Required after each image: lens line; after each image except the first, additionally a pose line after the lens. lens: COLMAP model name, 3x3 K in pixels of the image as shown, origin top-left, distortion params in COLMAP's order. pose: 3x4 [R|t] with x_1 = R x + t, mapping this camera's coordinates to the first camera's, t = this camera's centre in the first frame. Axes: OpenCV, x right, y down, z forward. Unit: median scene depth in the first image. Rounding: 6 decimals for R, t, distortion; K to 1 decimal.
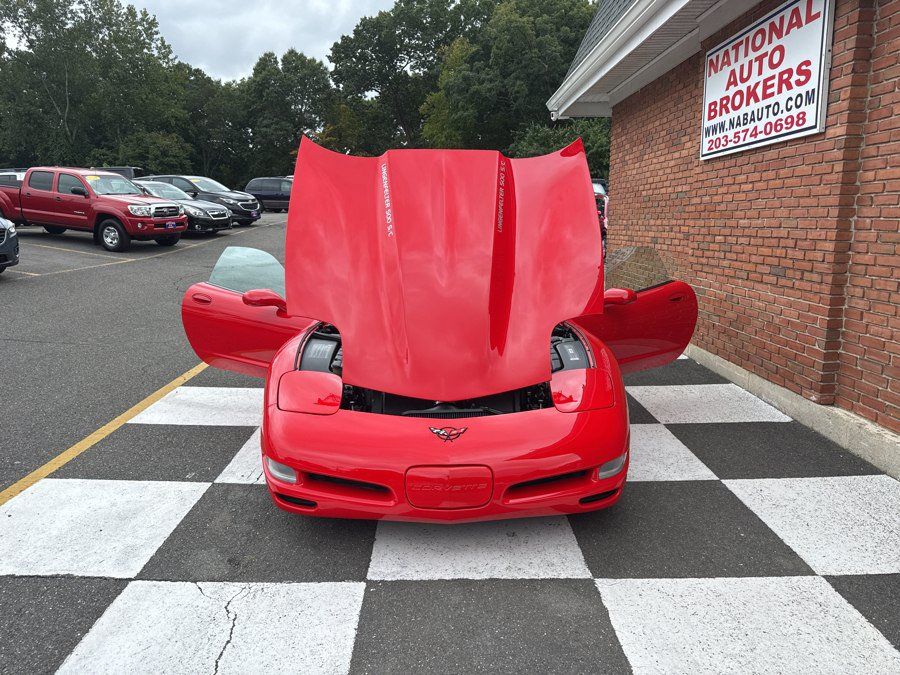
lens RADIAL K [[637.7, 0, 450.0], [0, 637.7, 339.6], [0, 0, 1]] dist [0.004184, -0.005415]
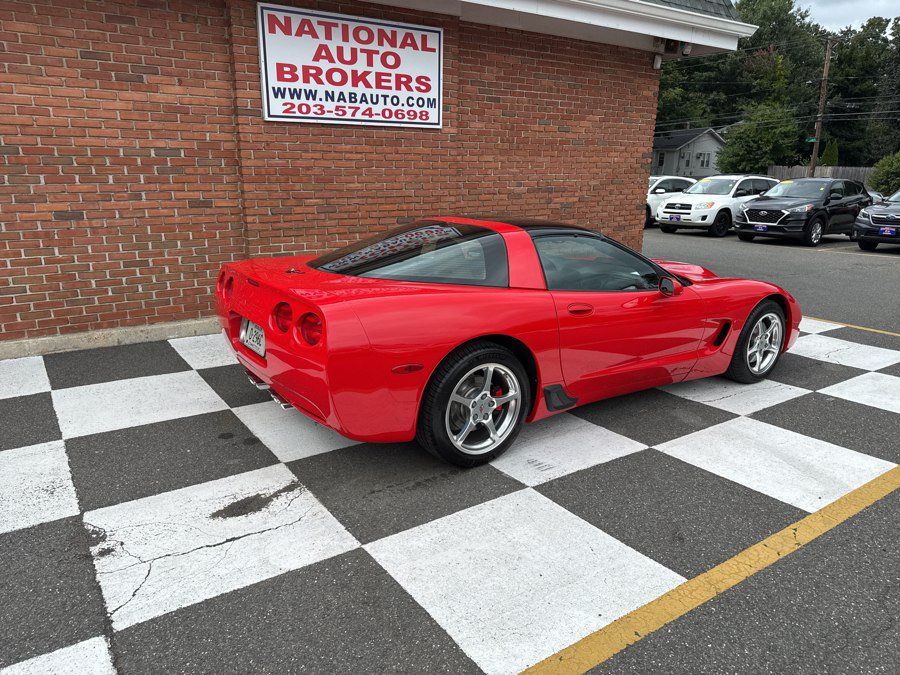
lens RADIAL K [[634.3, 0, 450.5], [0, 634.3, 341.5], [0, 0, 1]] dist [0.037459, -0.048821]
pose [[-0.550661, -0.228593, 0.802819, -0.721735], [0.144736, 0.921056, 0.361535, -0.339659], [-0.822085, 0.315280, -0.474104, 1.604579]]
